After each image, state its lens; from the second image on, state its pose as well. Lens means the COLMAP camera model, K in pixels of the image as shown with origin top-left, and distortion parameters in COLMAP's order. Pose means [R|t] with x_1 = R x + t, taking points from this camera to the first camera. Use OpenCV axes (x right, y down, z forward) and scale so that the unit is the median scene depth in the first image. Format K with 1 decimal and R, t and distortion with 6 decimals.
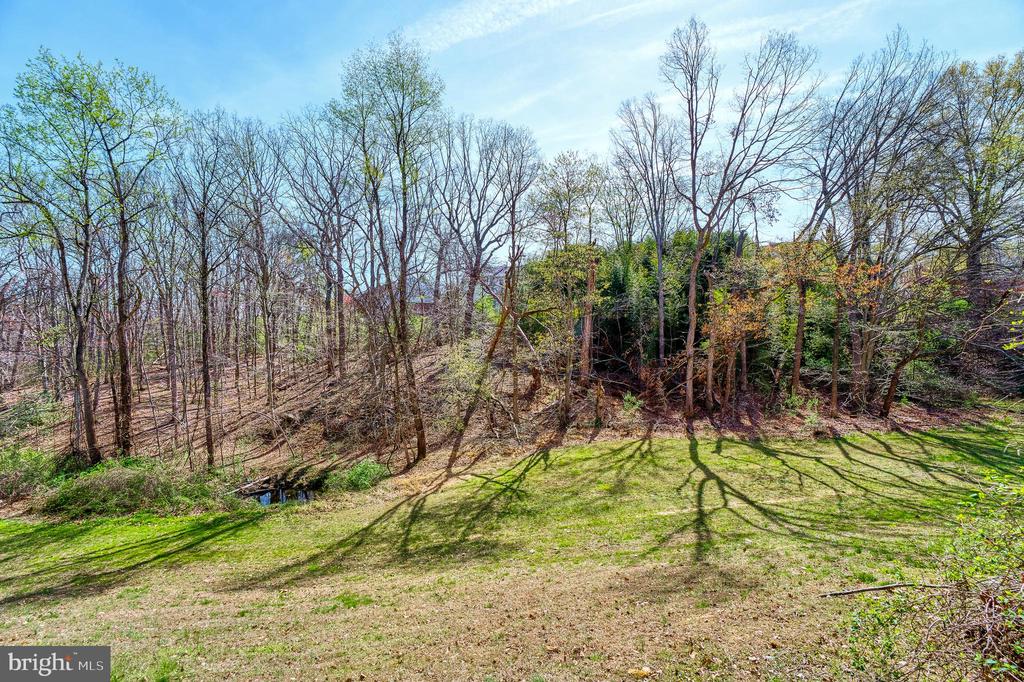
lens RADIAL K [[434.7, 0, 474.0], [0, 434.7, 354.8], [0, 0, 1]] dist [-0.000279, -0.000081]
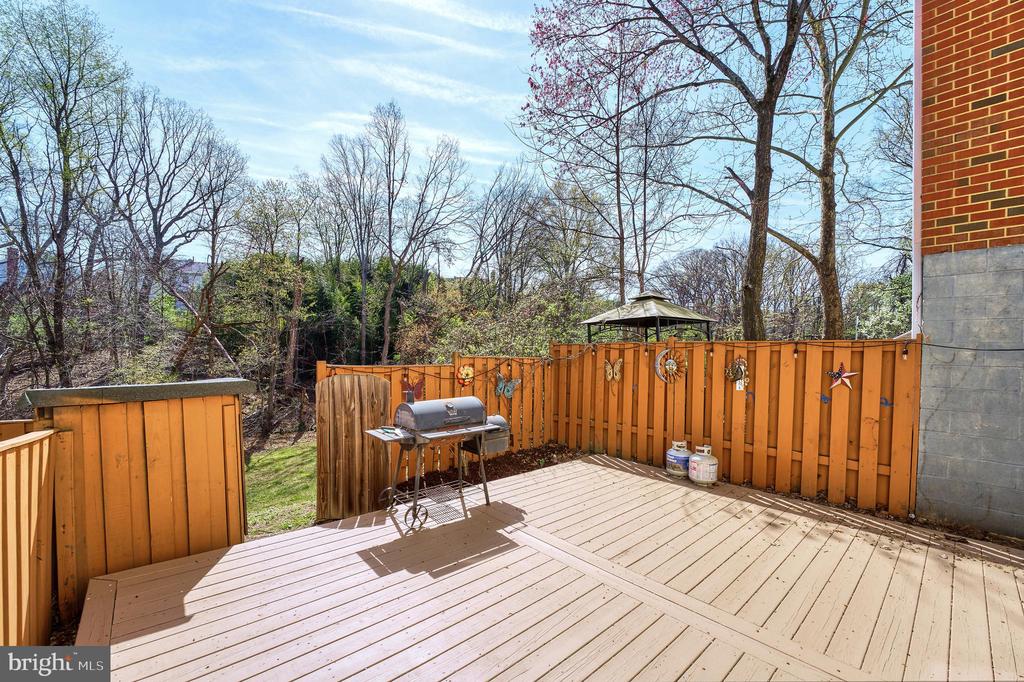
lens RADIAL K [[409.8, 0, 532.2], [0, 409.8, 354.1], [0, 0, 1]] dist [-0.023769, -0.000023]
pose [[0.705524, 0.023520, 0.708295, -0.027772], [-0.008068, 0.999651, -0.025158, -0.006087], [-0.708640, 0.012035, 0.705468, -0.110469]]
